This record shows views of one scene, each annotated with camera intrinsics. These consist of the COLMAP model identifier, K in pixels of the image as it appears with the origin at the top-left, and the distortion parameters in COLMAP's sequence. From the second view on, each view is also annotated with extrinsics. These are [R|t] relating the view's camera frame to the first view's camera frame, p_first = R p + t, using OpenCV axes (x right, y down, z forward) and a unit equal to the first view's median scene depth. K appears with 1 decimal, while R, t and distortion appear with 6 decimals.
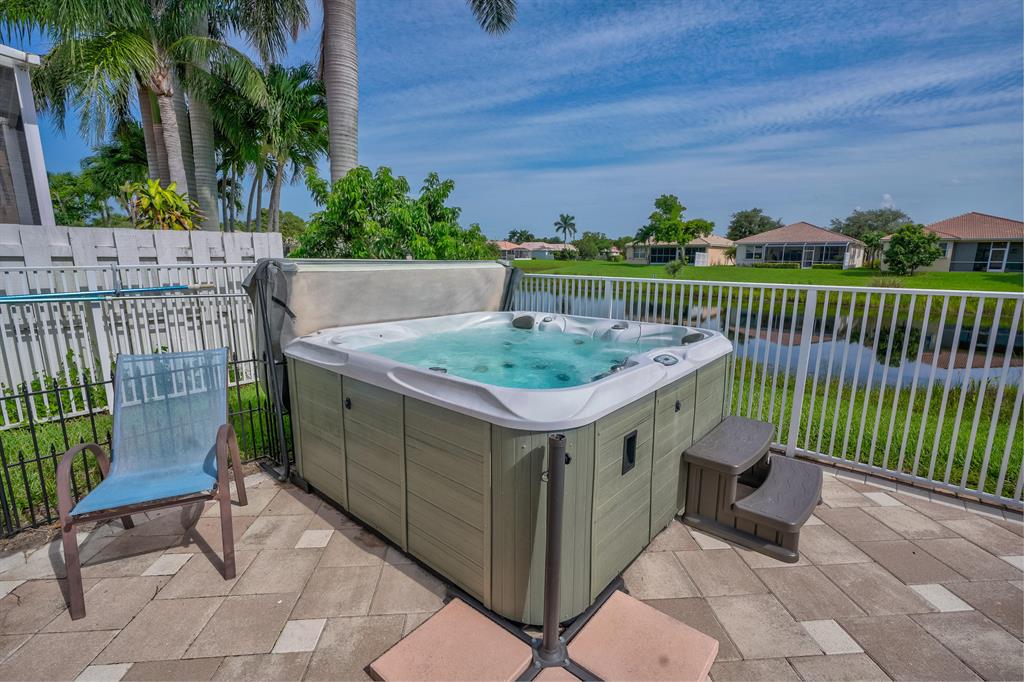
lens RADIAL K [[459.4, 0, 511.4], [0, 459.4, 339.2], [0, 0, 1]] dist [-0.014131, 0.006170]
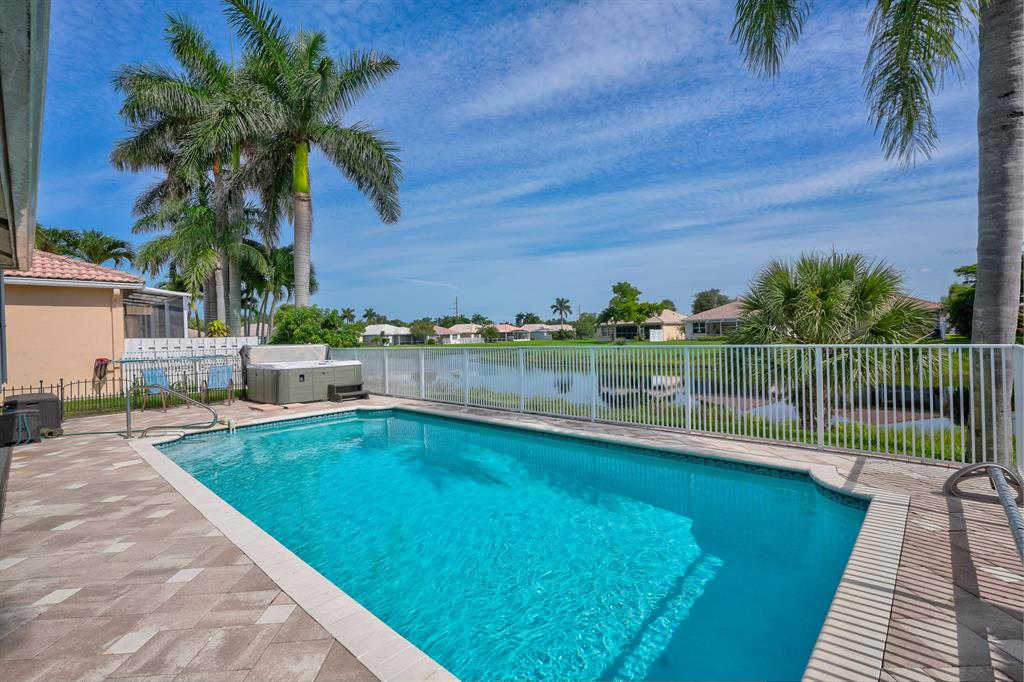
lens RADIAL K [[462.6, 0, 510.9], [0, 462.6, 346.0], [0, 0, 1]] dist [-0.004745, -0.000612]
pose [[0.998876, -0.033469, -0.033575, 0.091108], [0.027646, 0.986574, -0.160961, 0.025948], [0.038511, 0.159852, 0.986390, -0.140308]]
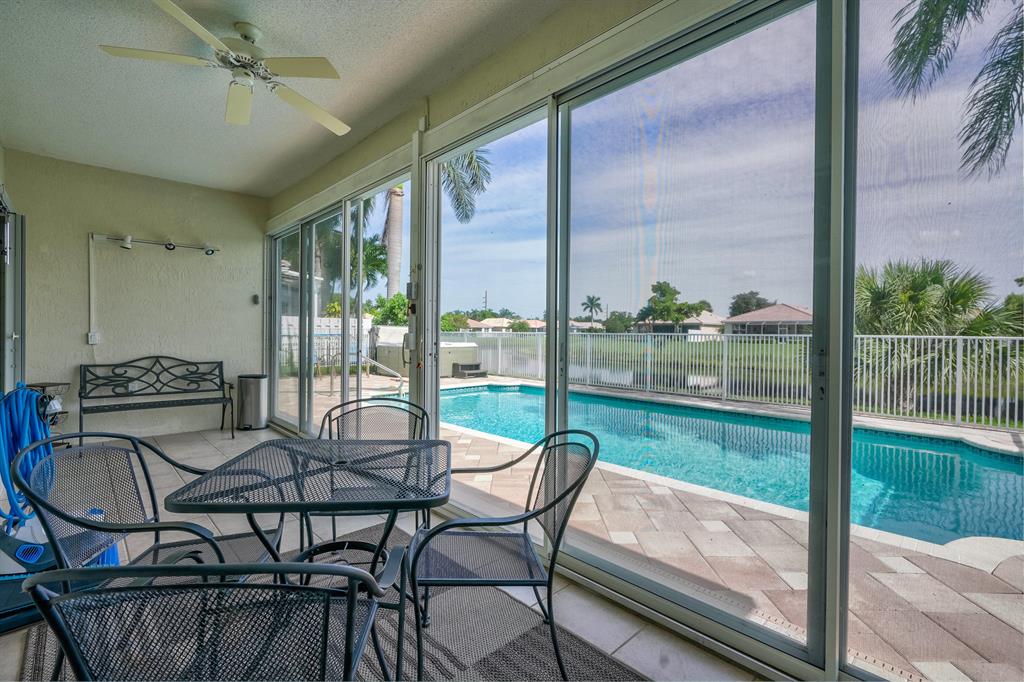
lens RADIAL K [[461.1, 0, 511.8], [0, 461.1, 338.9], [0, 0, 1]] dist [-0.003274, 0.000443]
pose [[0.996534, 0.004195, -0.083081, 0.056927], [-0.018064, 0.985809, -0.166894, 0.032449], [0.081202, 0.167816, 0.982468, -0.159517]]
